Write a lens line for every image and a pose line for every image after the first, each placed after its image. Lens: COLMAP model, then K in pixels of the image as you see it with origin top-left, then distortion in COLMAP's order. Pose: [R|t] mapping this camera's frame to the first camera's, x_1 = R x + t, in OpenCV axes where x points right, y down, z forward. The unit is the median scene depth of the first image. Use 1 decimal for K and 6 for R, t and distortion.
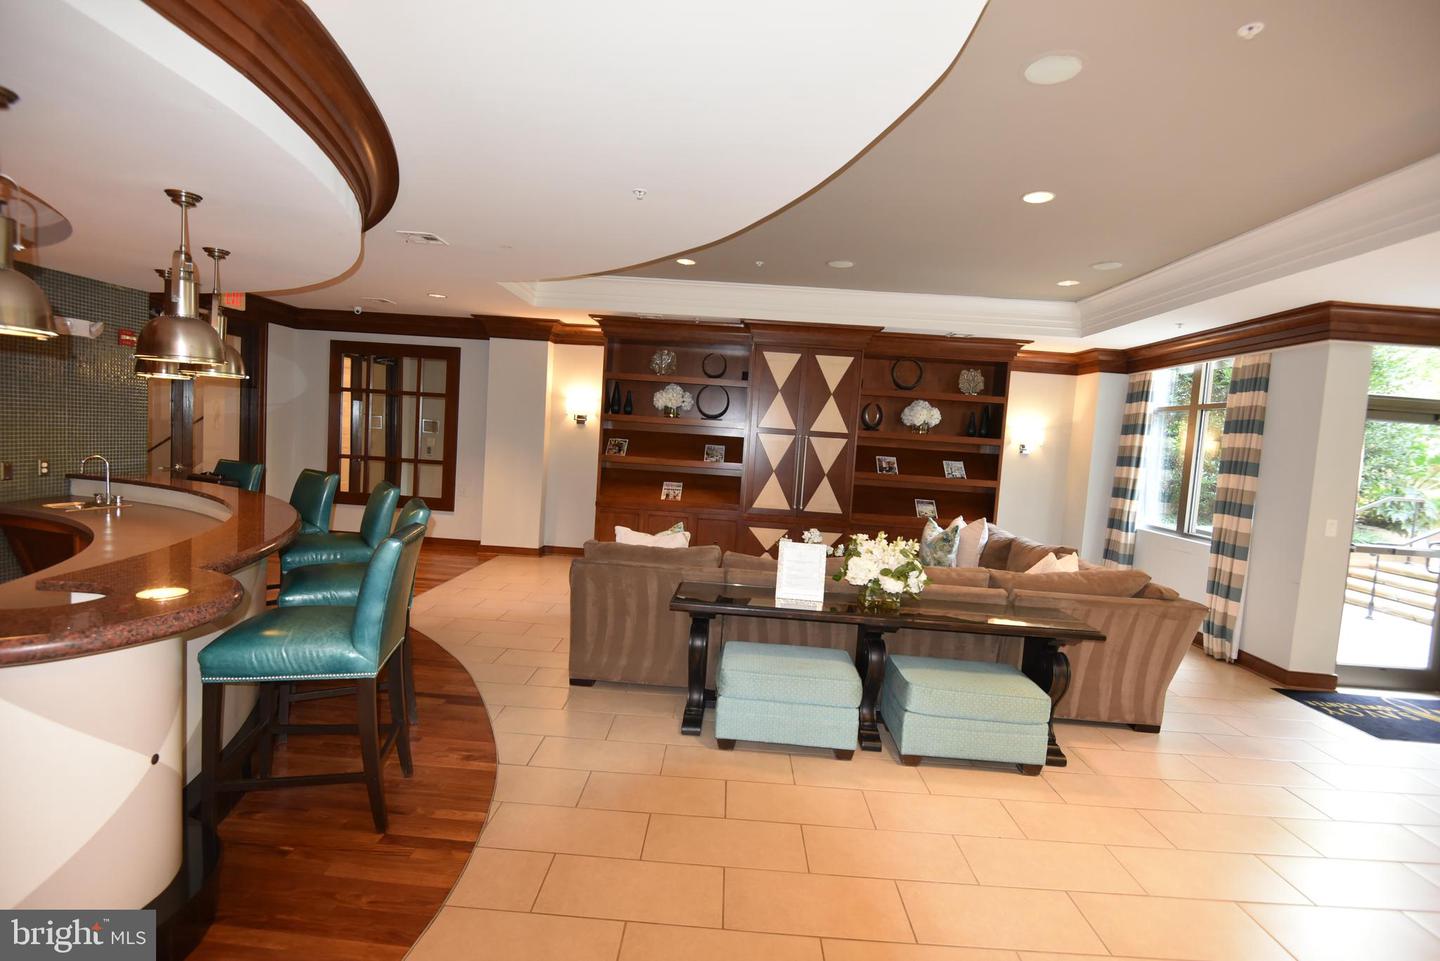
lens RADIAL K [[664.1, 0, 720.2], [0, 664.1, 483.7], [0, 0, 1]] dist [-0.021216, -0.001250]
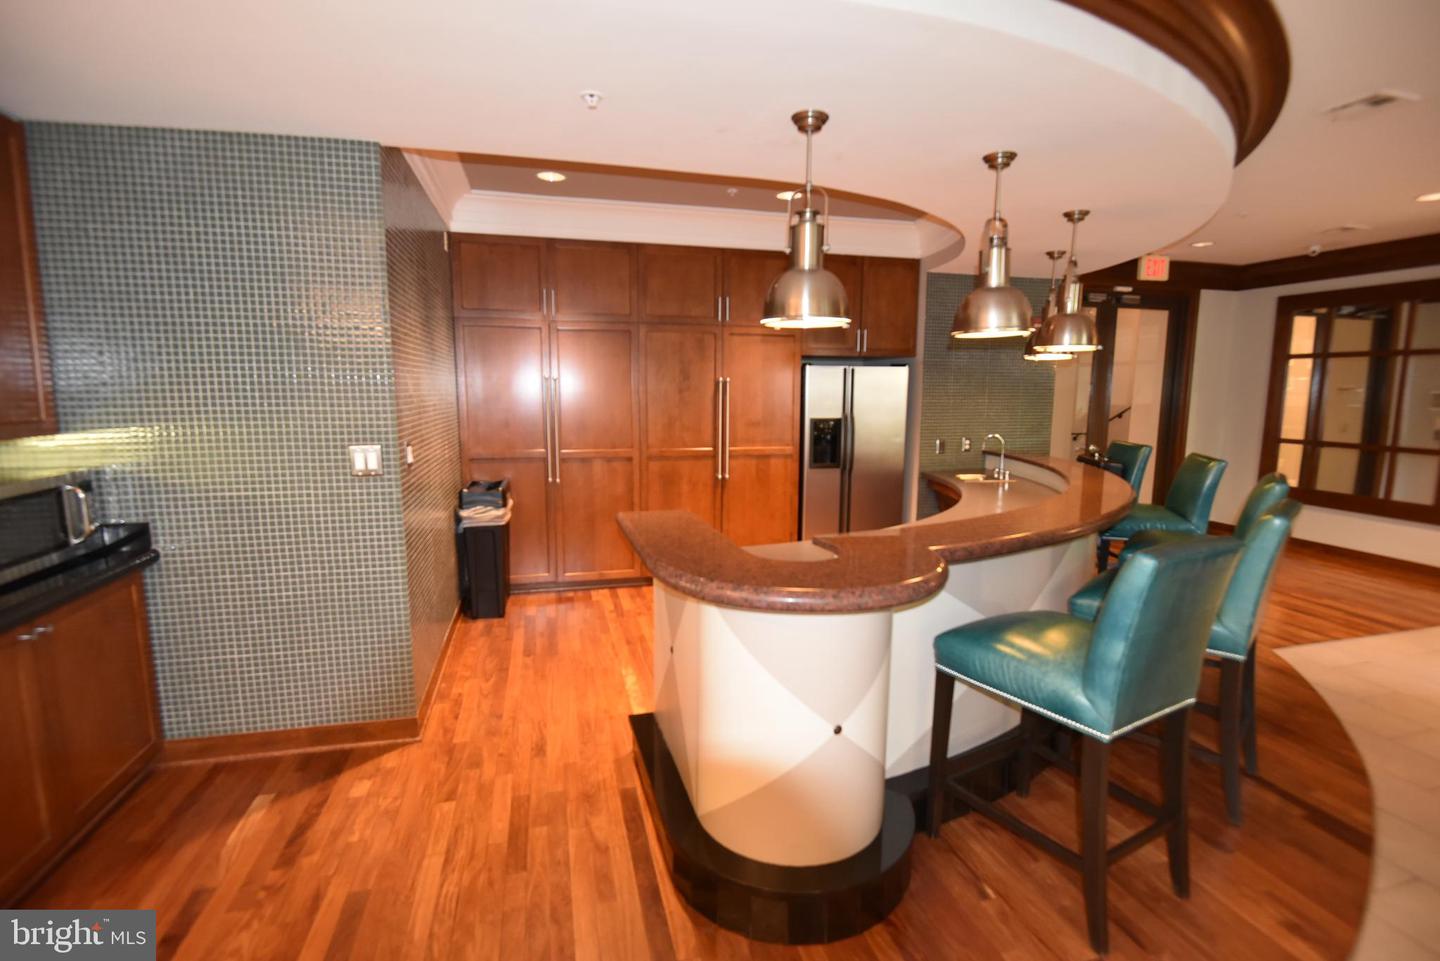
lens RADIAL K [[664.1, 0, 712.8], [0, 664.1, 481.6], [0, 0, 1]] dist [-0.021216, -0.001250]
pose [[0.270257, 0.068932, -0.960317, 0.014304], [-0.051171, 0.997052, 0.057168, -0.002689], [0.961427, 0.033691, 0.272988, 0.253318]]
